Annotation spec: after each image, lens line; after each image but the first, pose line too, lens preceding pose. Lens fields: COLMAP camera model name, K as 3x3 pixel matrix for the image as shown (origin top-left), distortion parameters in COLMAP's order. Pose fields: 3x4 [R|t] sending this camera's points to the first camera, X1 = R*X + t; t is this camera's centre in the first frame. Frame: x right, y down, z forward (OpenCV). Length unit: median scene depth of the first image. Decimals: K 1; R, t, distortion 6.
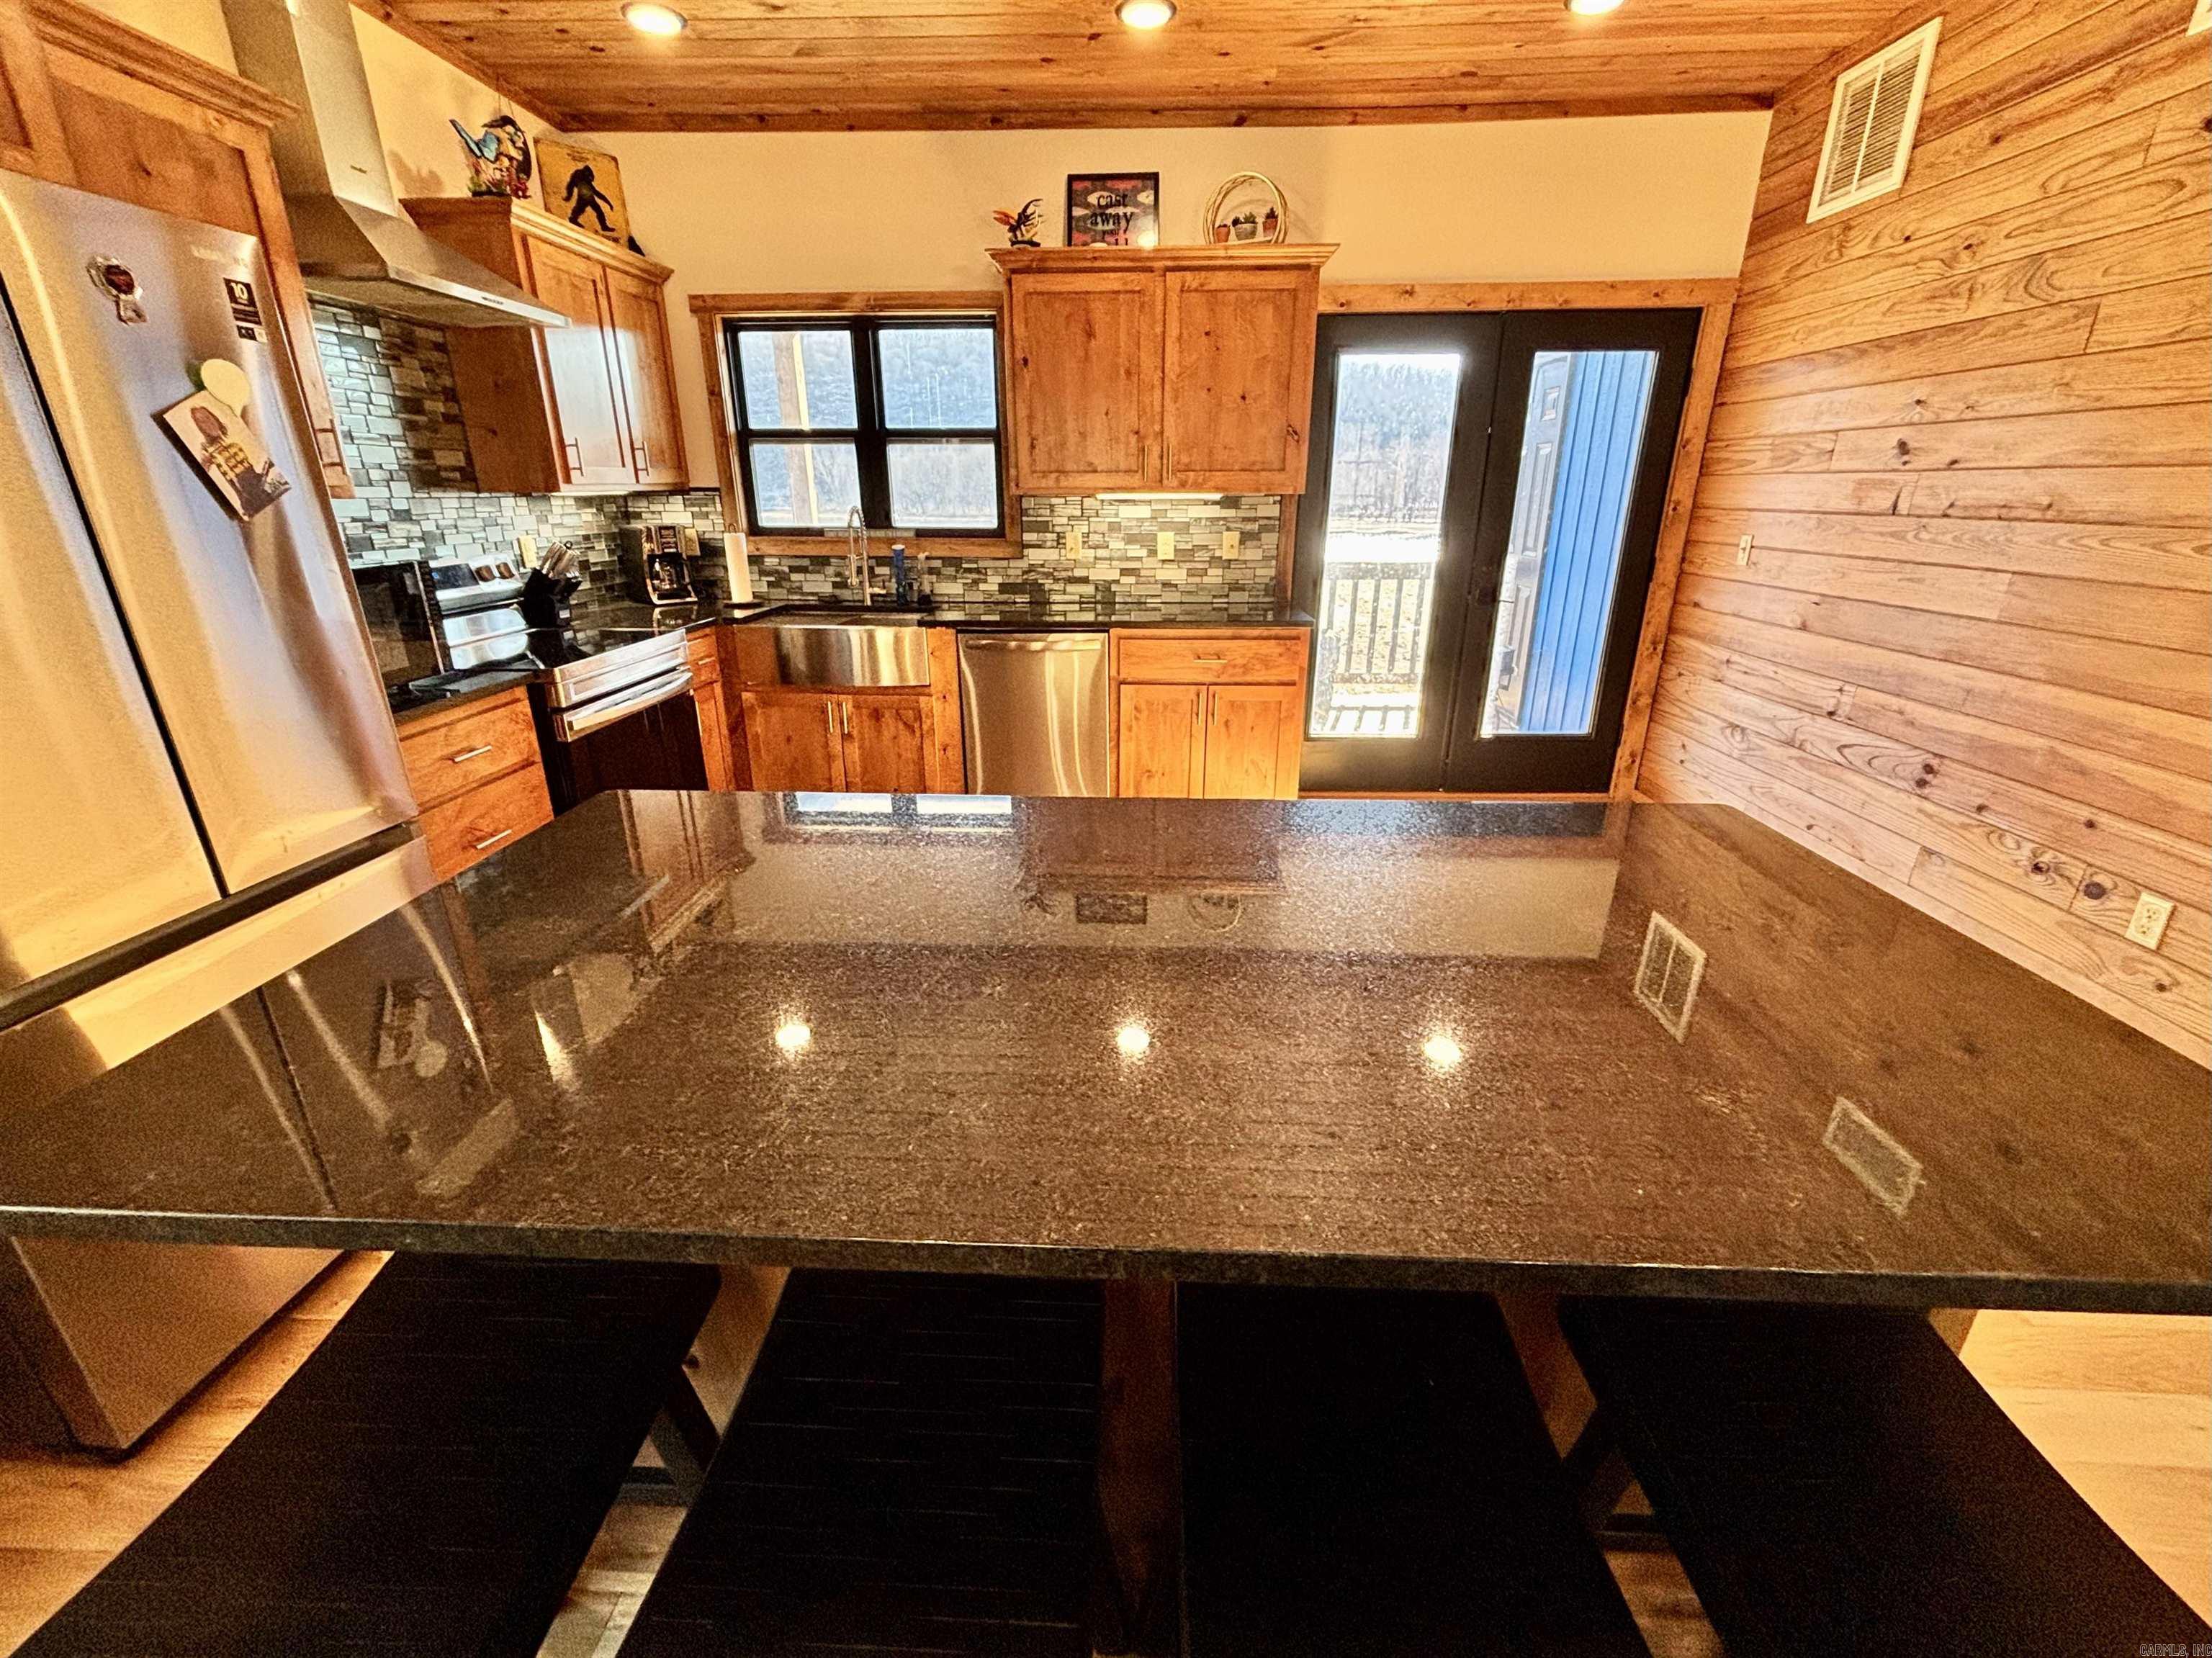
lens RADIAL K [[928.4, 0, 1102.9], [0, 928.4, 817.0], [0, 0, 1]] dist [-0.002913, -0.000040]
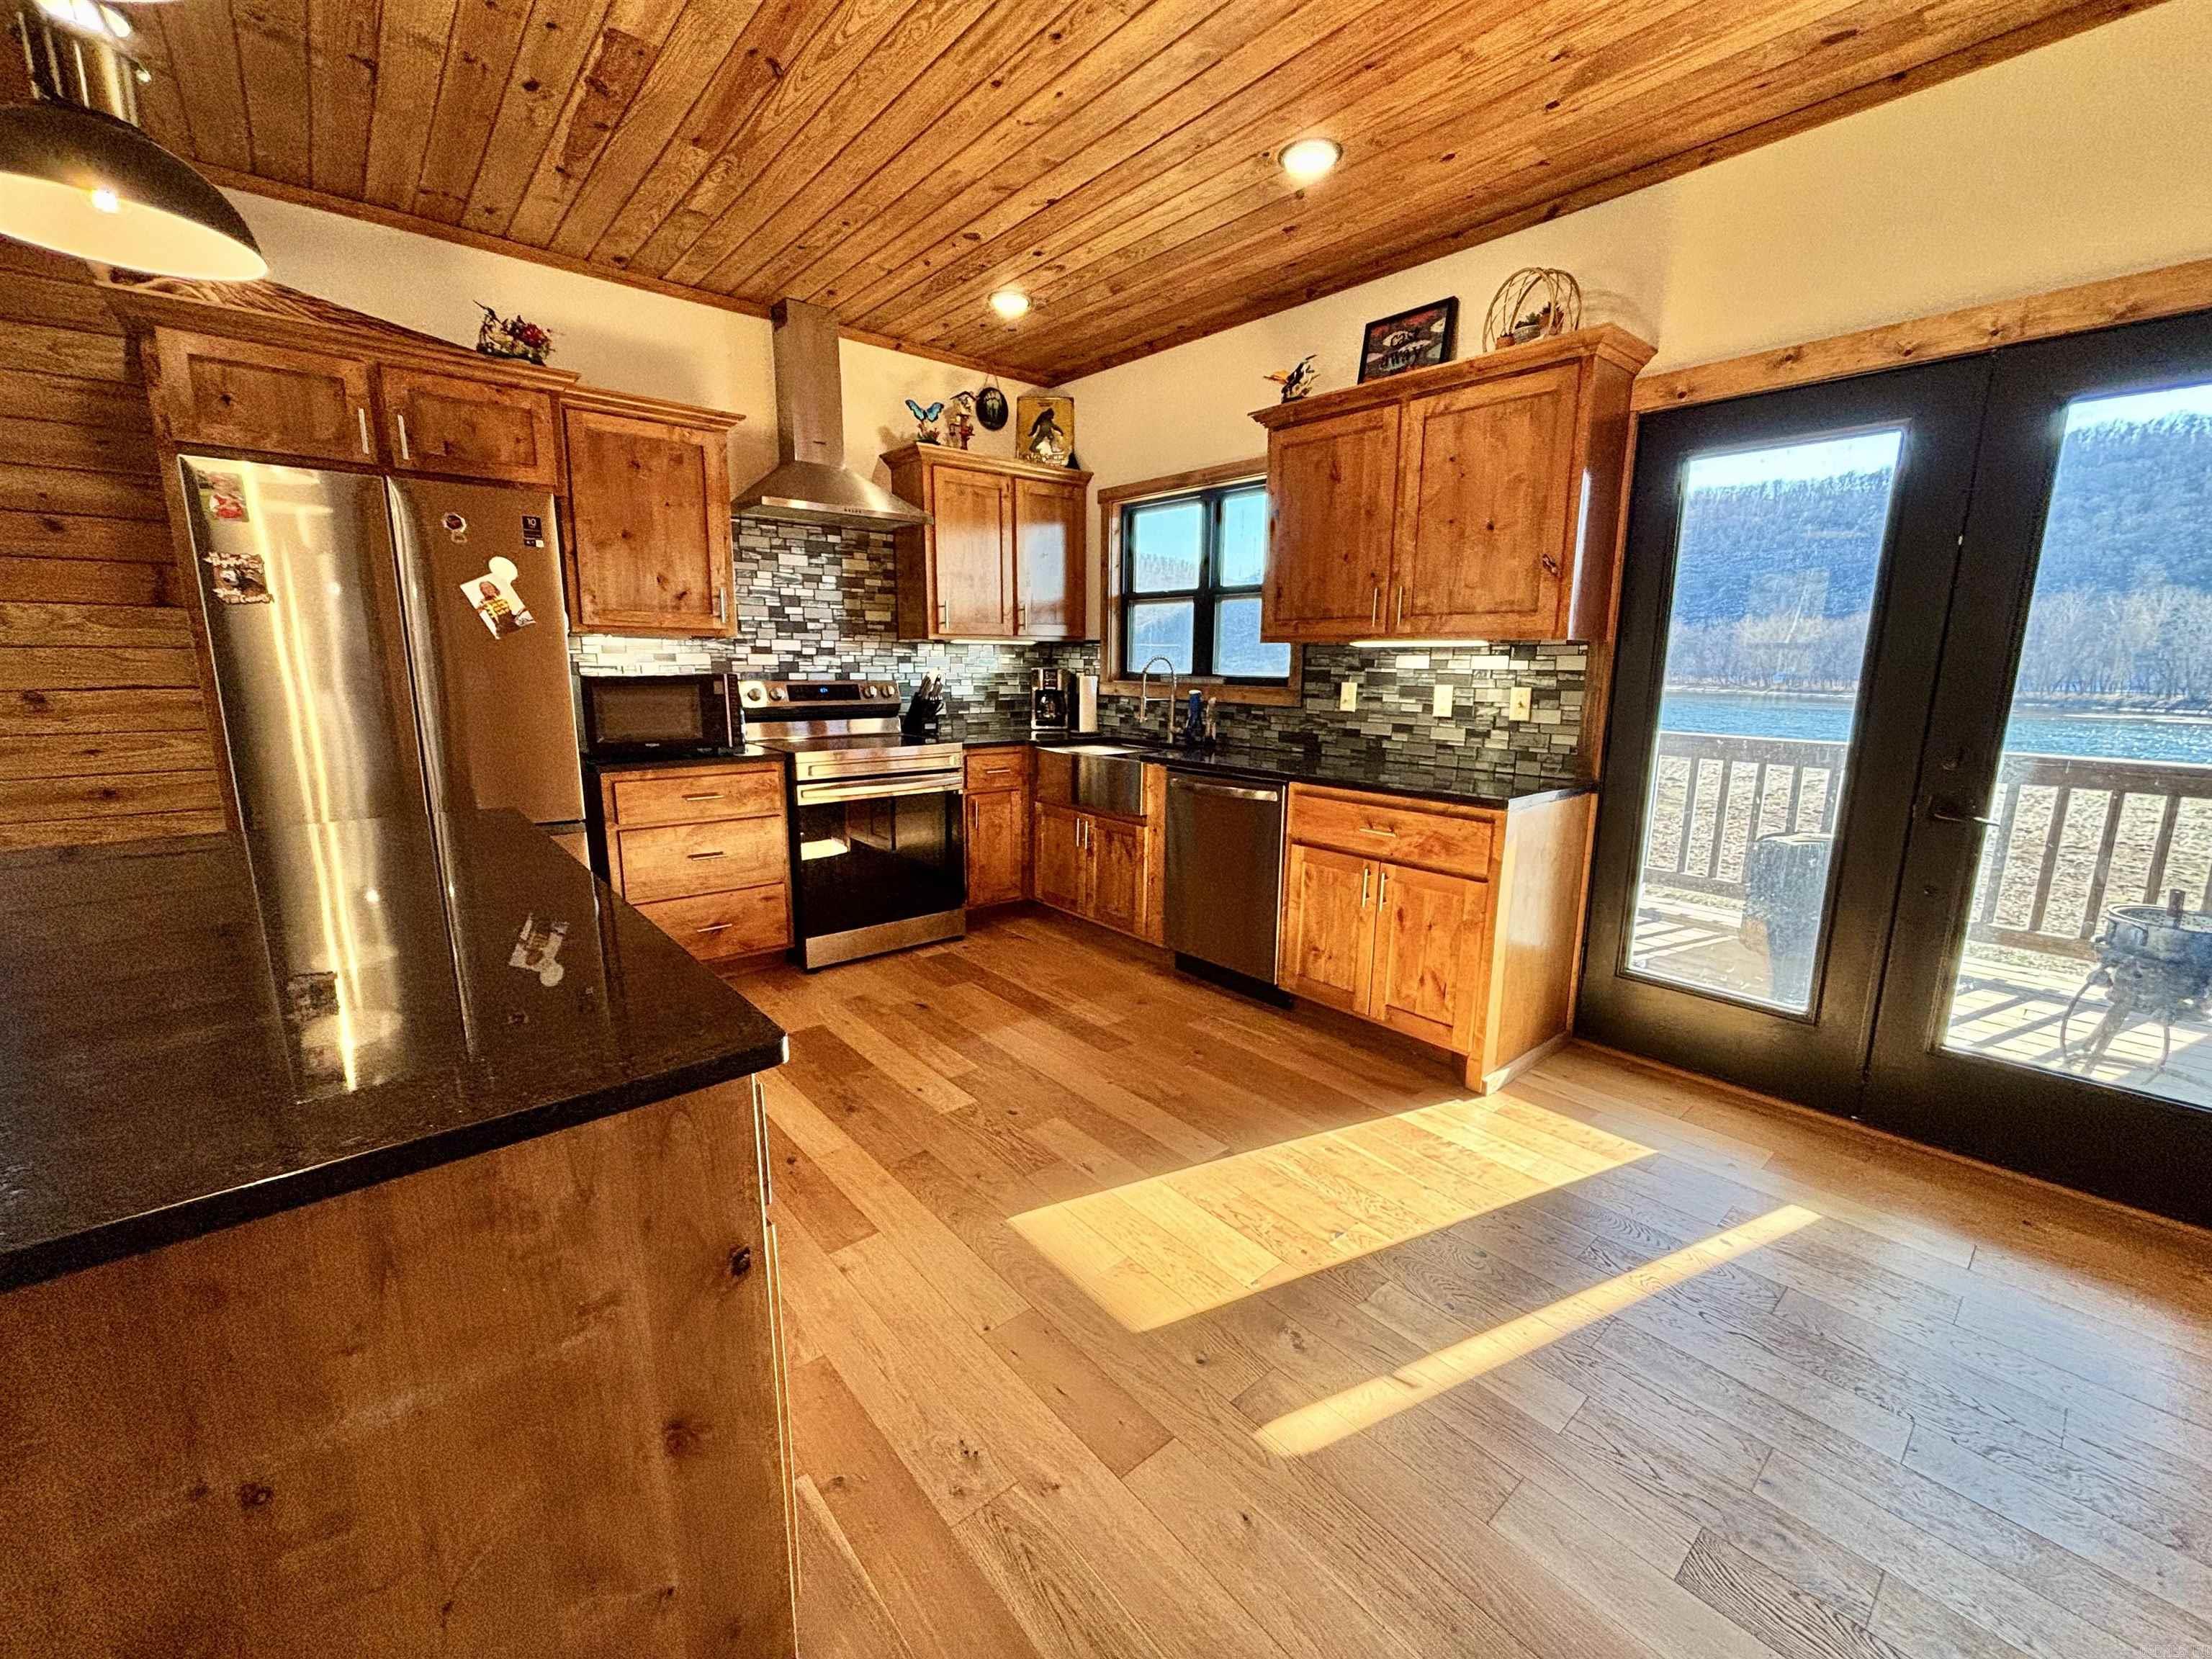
lens RADIAL K [[901.5, 0, 1106.0], [0, 901.5, 829.5], [0, 0, 1]] dist [0.000032, 0.000434]
pose [[0.685687, 0.145340, -0.713239, 0.507876], [-0.251871, 0.966707, -0.045151, -0.069971], [0.682930, 0.210604, 0.699466, 0.259228]]
